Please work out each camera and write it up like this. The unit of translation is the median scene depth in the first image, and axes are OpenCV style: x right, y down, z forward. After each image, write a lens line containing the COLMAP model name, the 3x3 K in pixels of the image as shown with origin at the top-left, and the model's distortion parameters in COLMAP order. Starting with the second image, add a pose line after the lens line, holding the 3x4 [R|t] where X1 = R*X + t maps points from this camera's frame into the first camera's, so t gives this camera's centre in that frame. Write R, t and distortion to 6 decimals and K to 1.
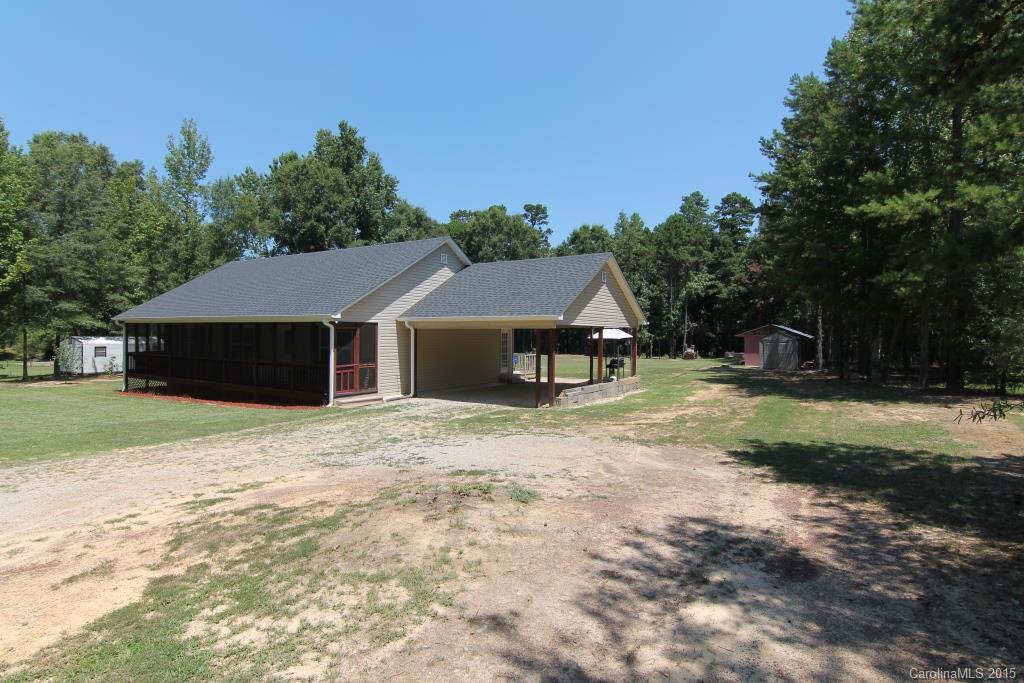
lens RADIAL K [[532.1, 0, 510.5], [0, 532.1, 338.8], [0, 0, 1]] dist [-0.017866, -0.000518]
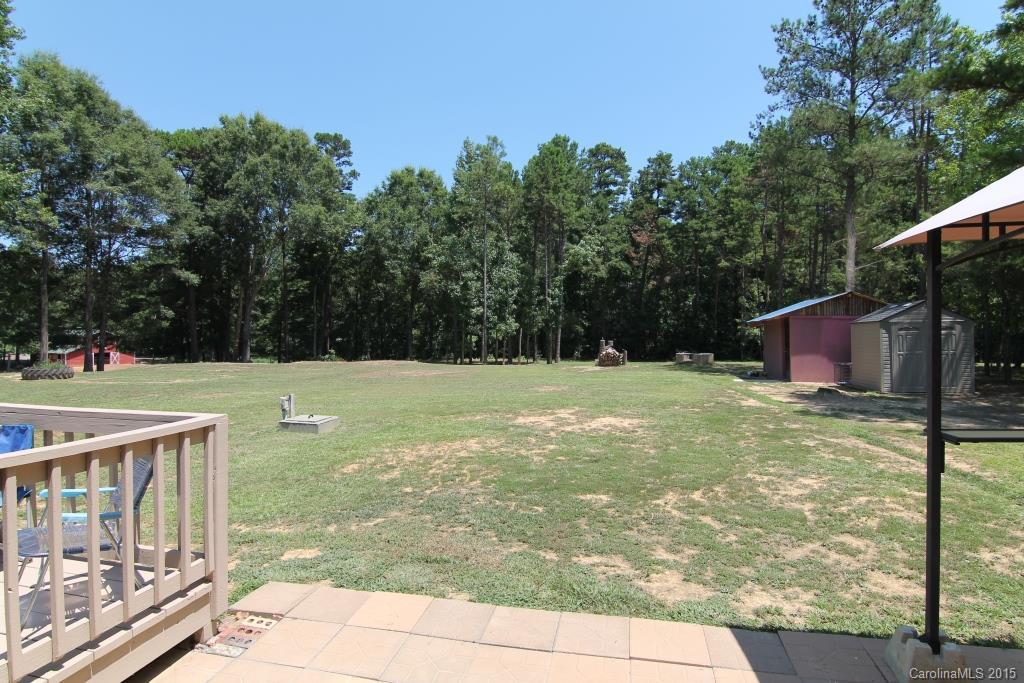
lens RADIAL K [[532.1, 0, 510.5], [0, 532.1, 338.8], [0, 0, 1]] dist [-0.017866, -0.000518]
pose [[0.938228, -0.007913, 0.345927, 0.029735], [0.007577, 0.999969, 0.002324, 0.005711], [-0.345934, 0.000440, 0.938259, 0.364057]]
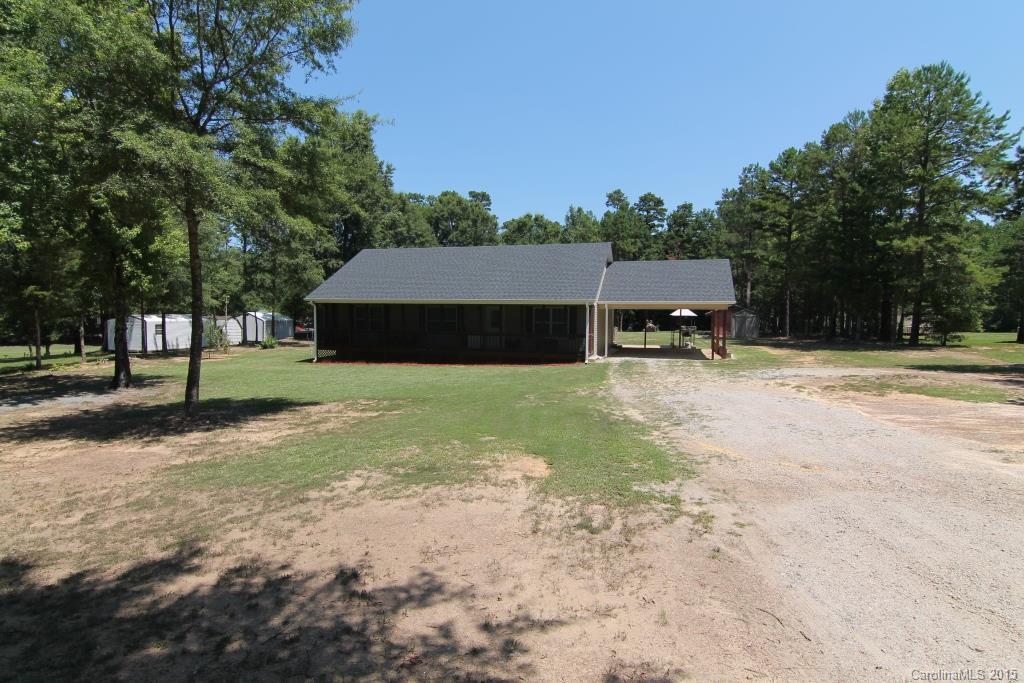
lens RADIAL K [[532.1, 0, 510.5], [0, 532.1, 338.8], [0, 0, 1]] dist [-0.017866, -0.000518]
pose [[0.961941, -0.013538, 0.272921, -0.234487], [0.001584, 0.999031, 0.043975, -0.000983], [-0.273252, -0.041869, 0.961031, -0.084850]]
